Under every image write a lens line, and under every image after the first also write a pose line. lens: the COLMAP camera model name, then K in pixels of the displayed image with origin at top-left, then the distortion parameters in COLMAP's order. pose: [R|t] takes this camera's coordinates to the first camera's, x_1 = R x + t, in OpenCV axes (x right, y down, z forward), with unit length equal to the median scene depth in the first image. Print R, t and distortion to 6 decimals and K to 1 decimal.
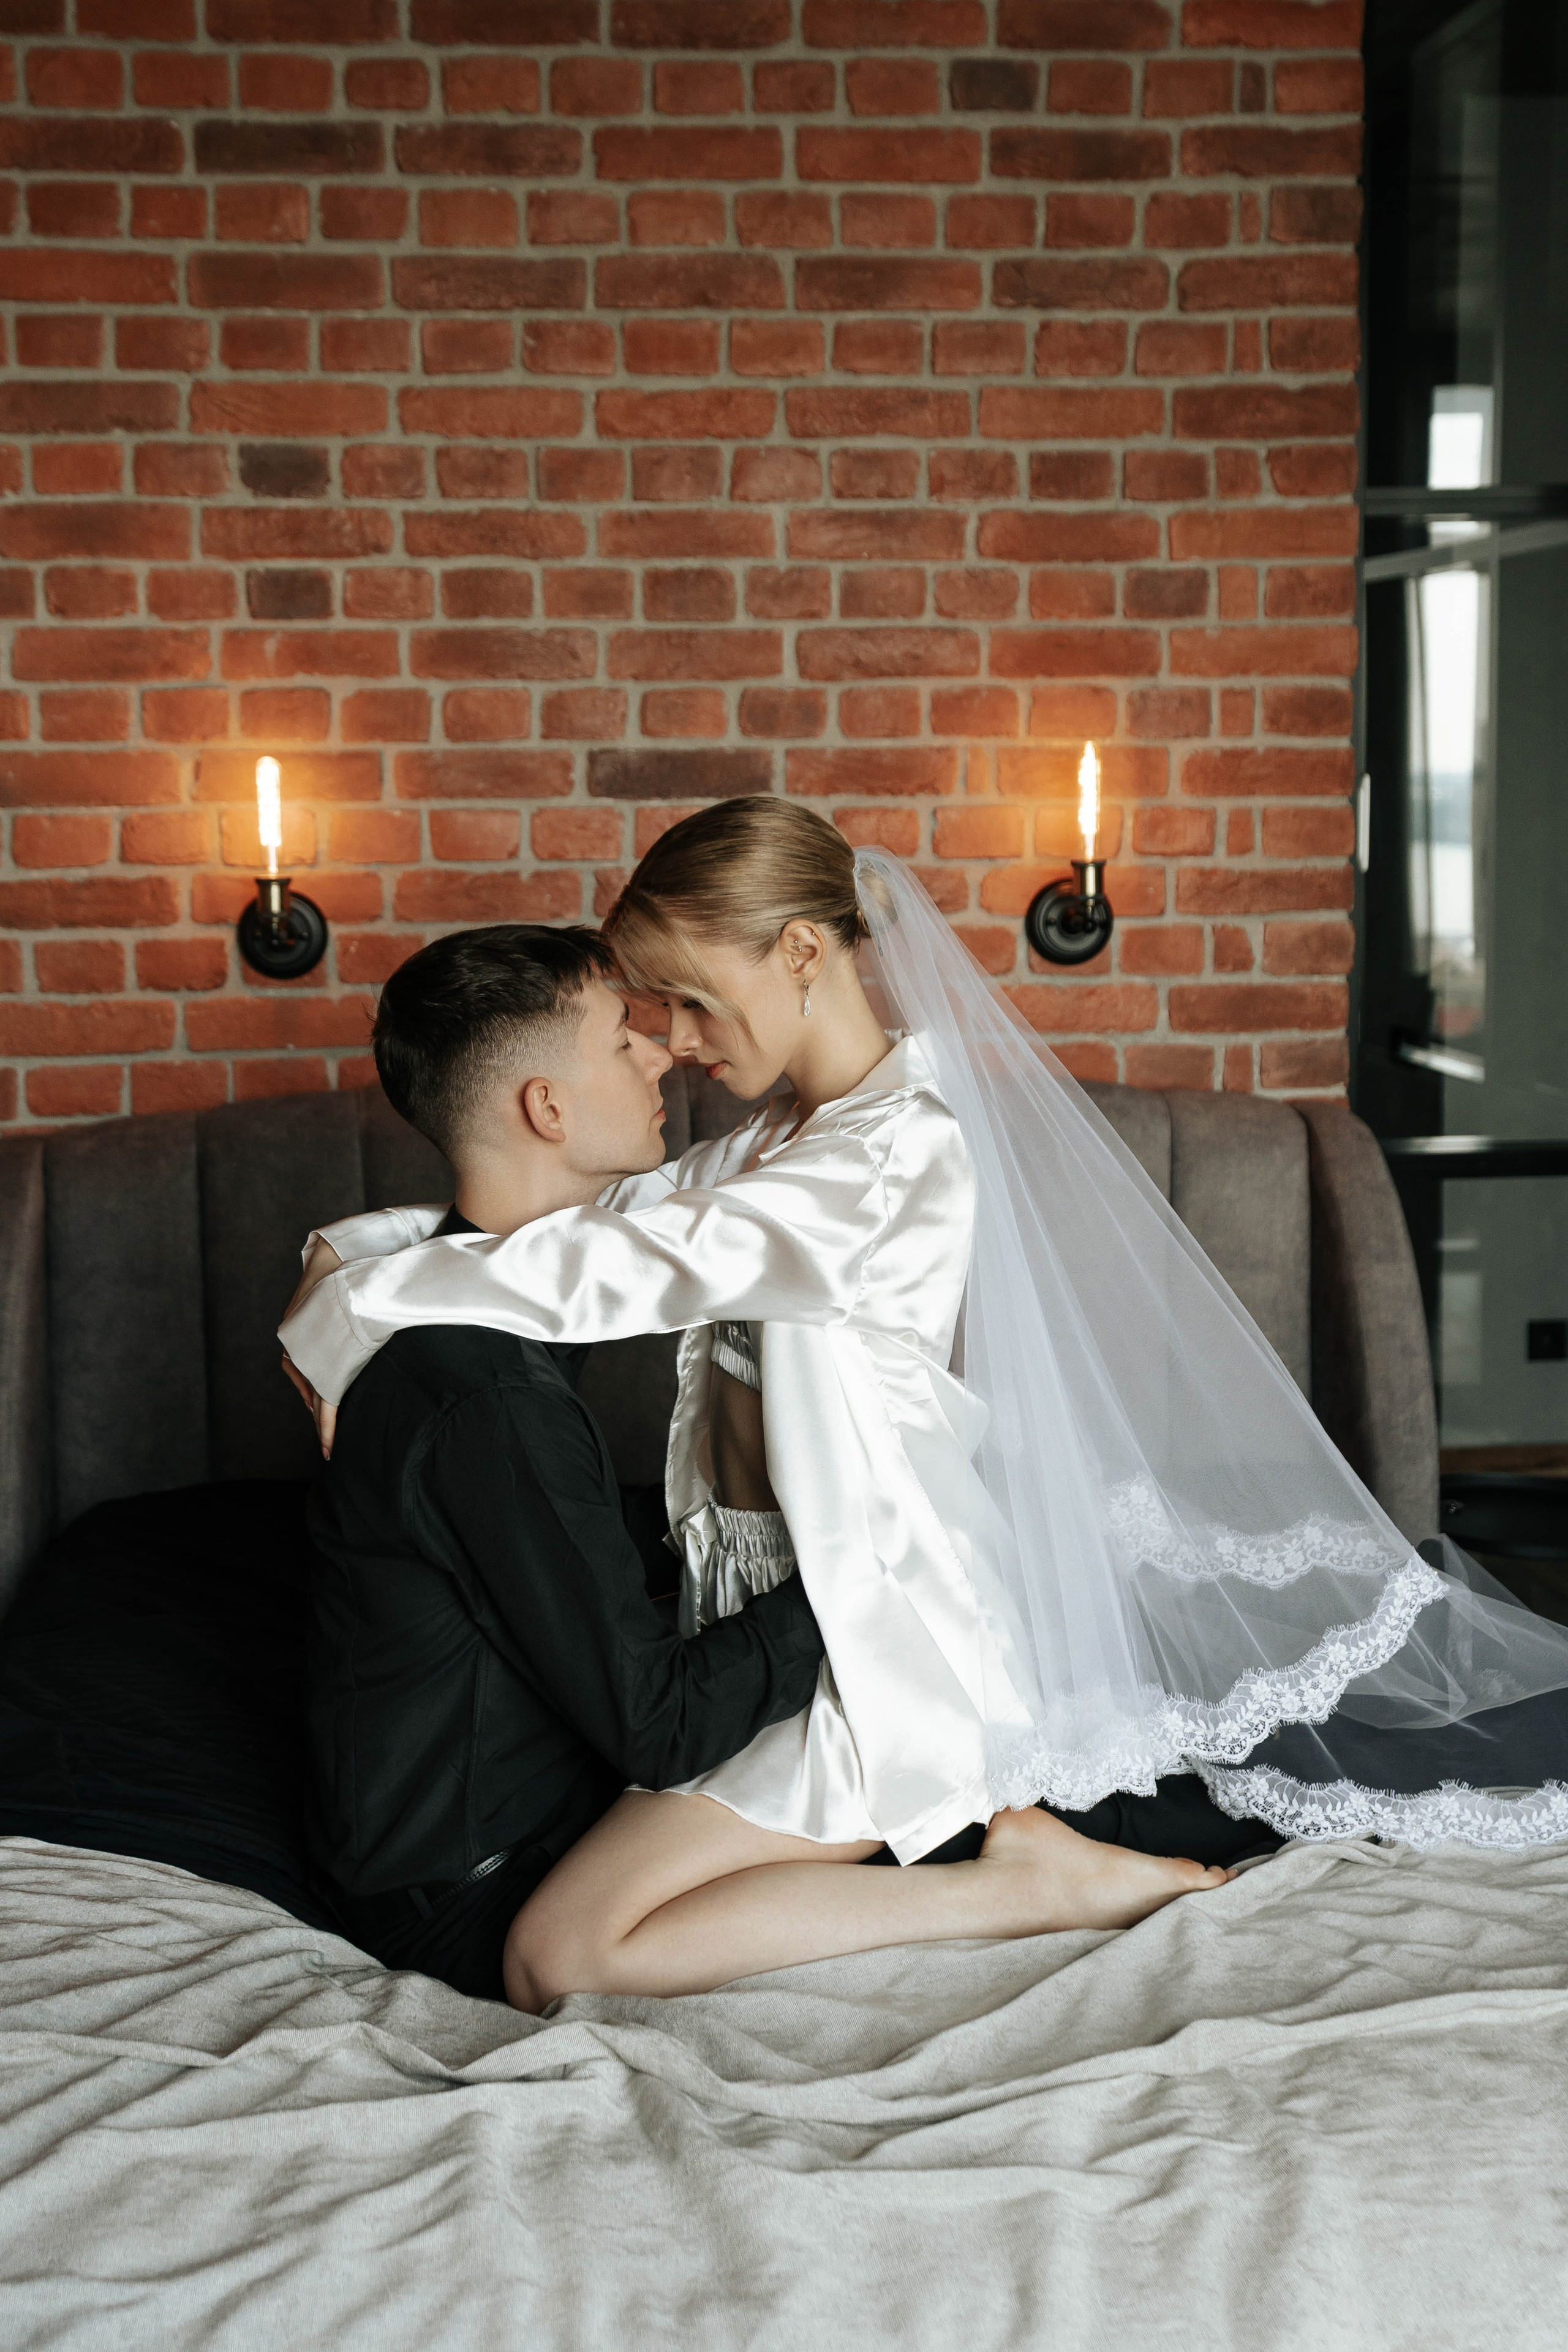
lens RADIAL K [[3068.9, 0, 708.9], [0, 3068.9, 1063.2], [0, 0, 1]] dist [0.070752, 0.000000]
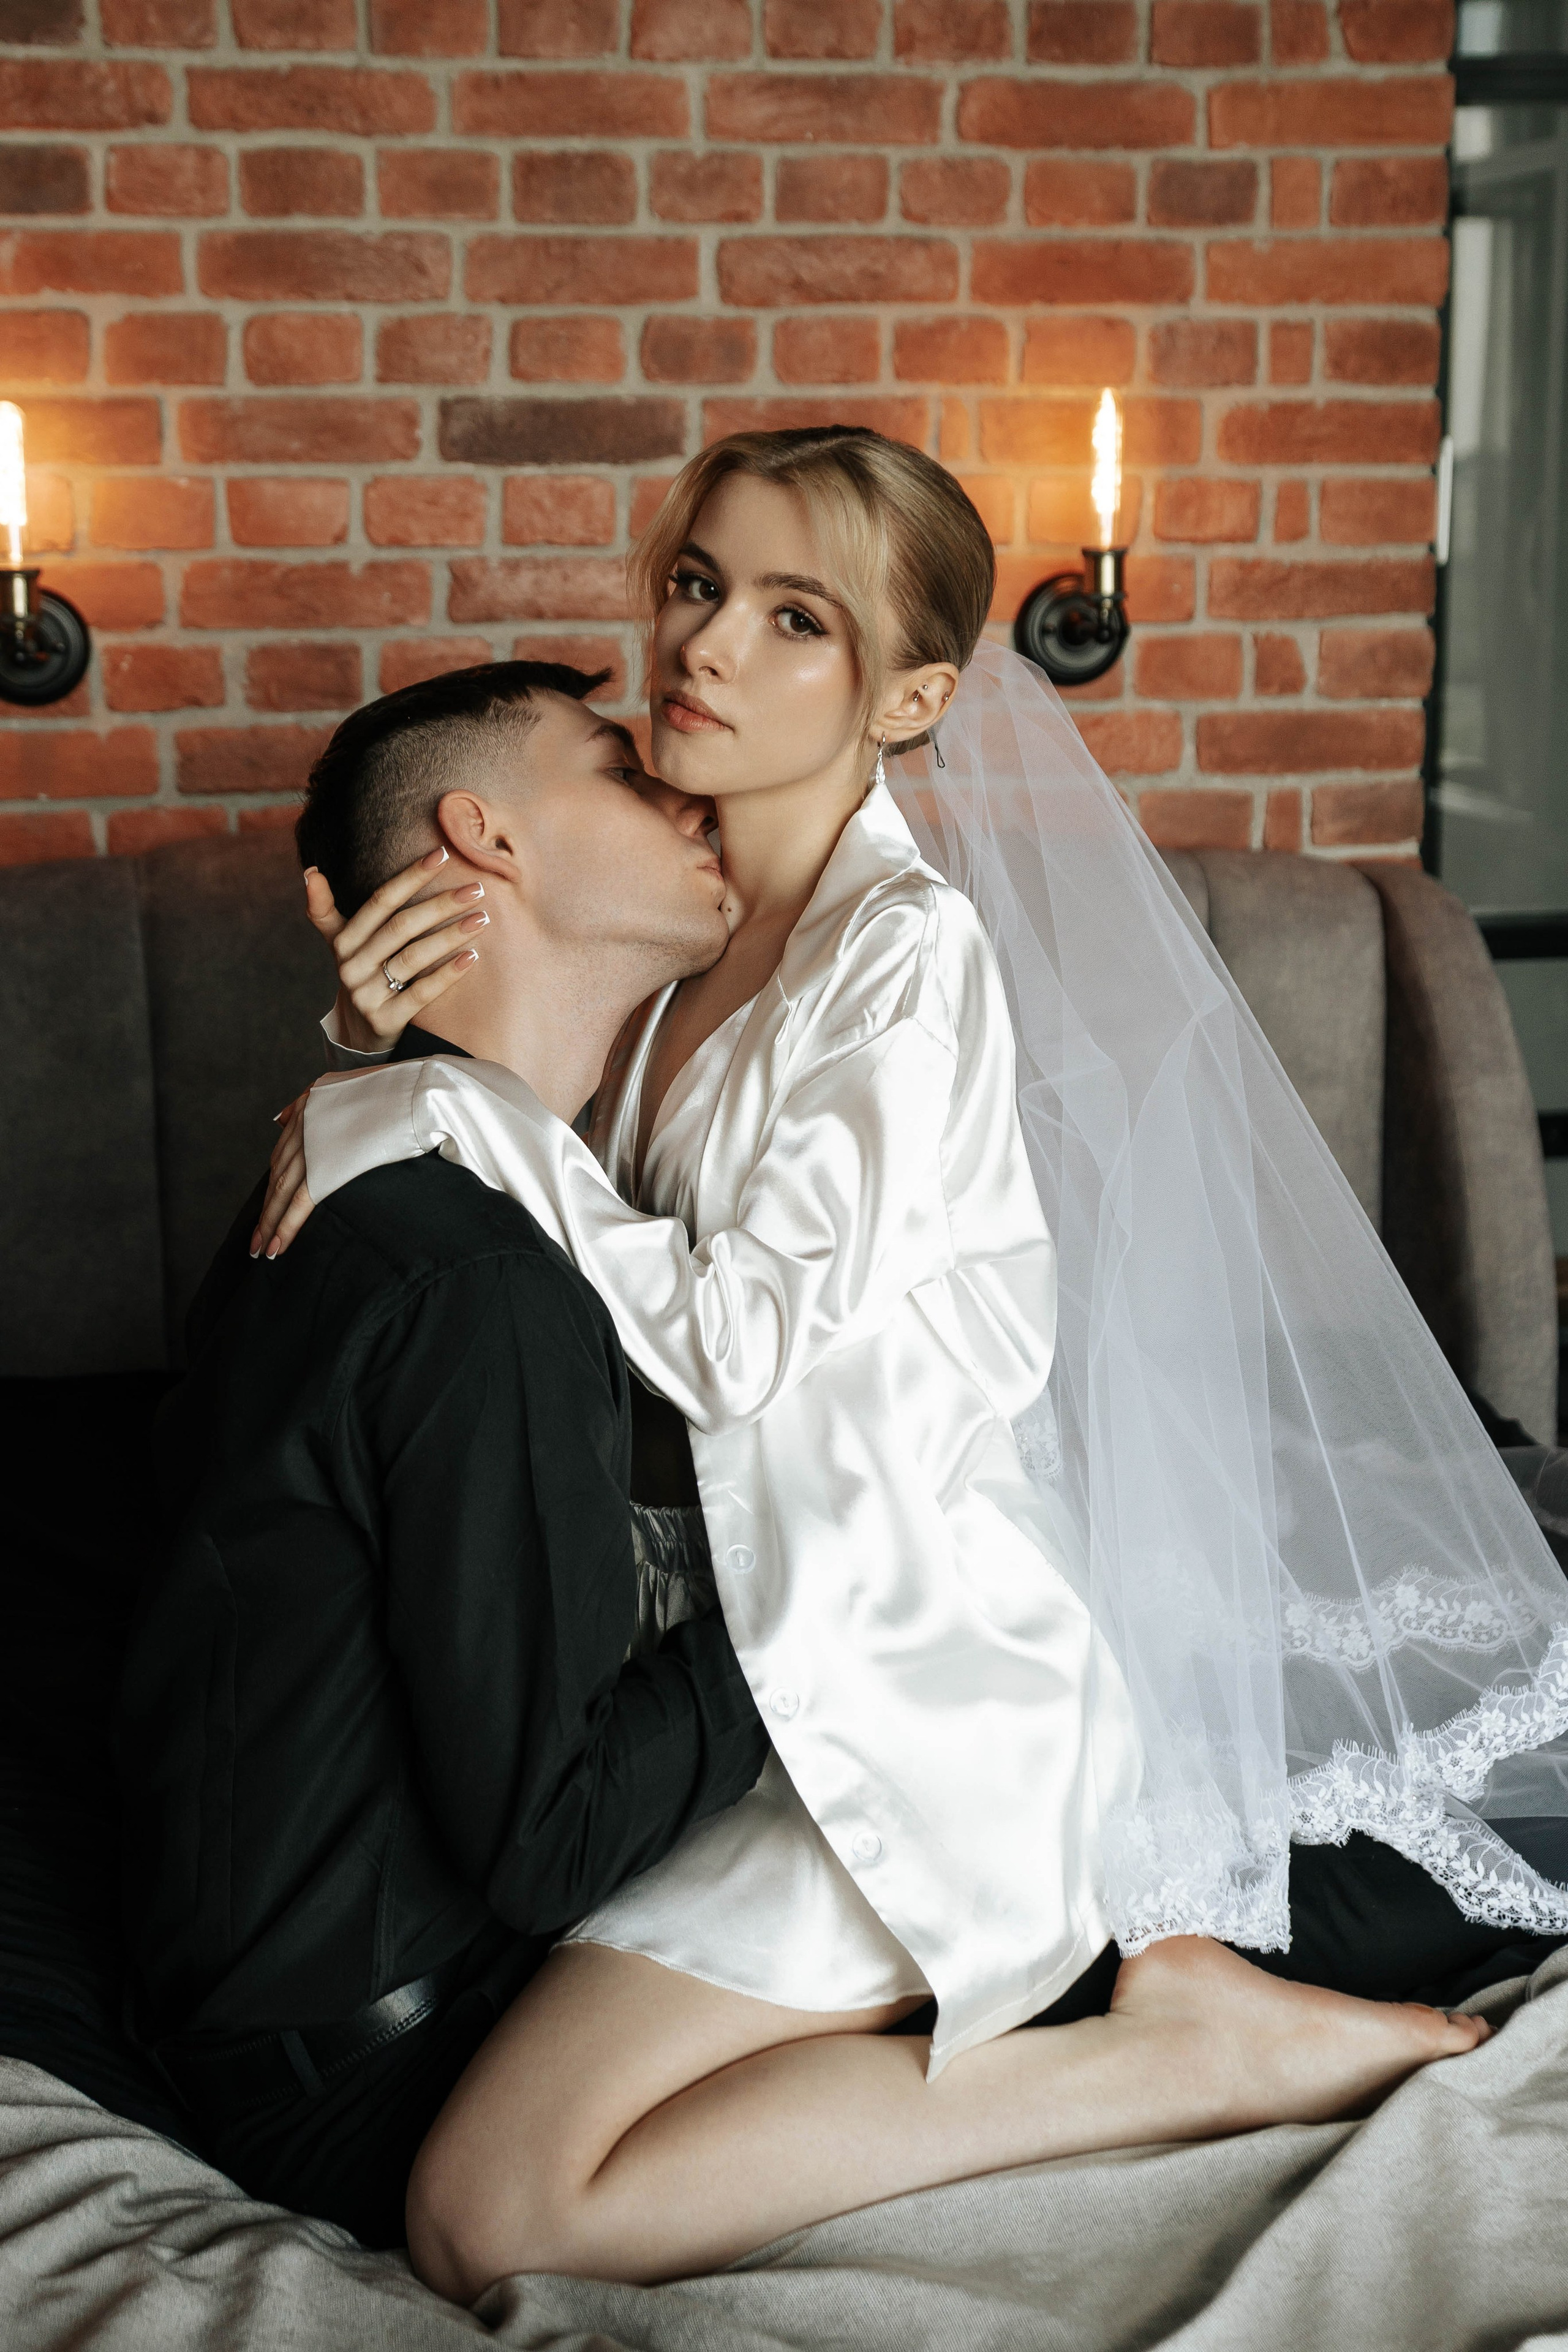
lens RADIAL K [[3068.9, 0, 646.6], [0, 3068.9, 953.0], [0, 0, 1]] dist [0.070752, 0.000000]
pose [[0.997356, -0.007588, 0.072273, -0.044287], [0.003677, 0.998529, 0.054087, -0.007557], [-0.072577, -0.053678, 0.995917, 0.244200]]
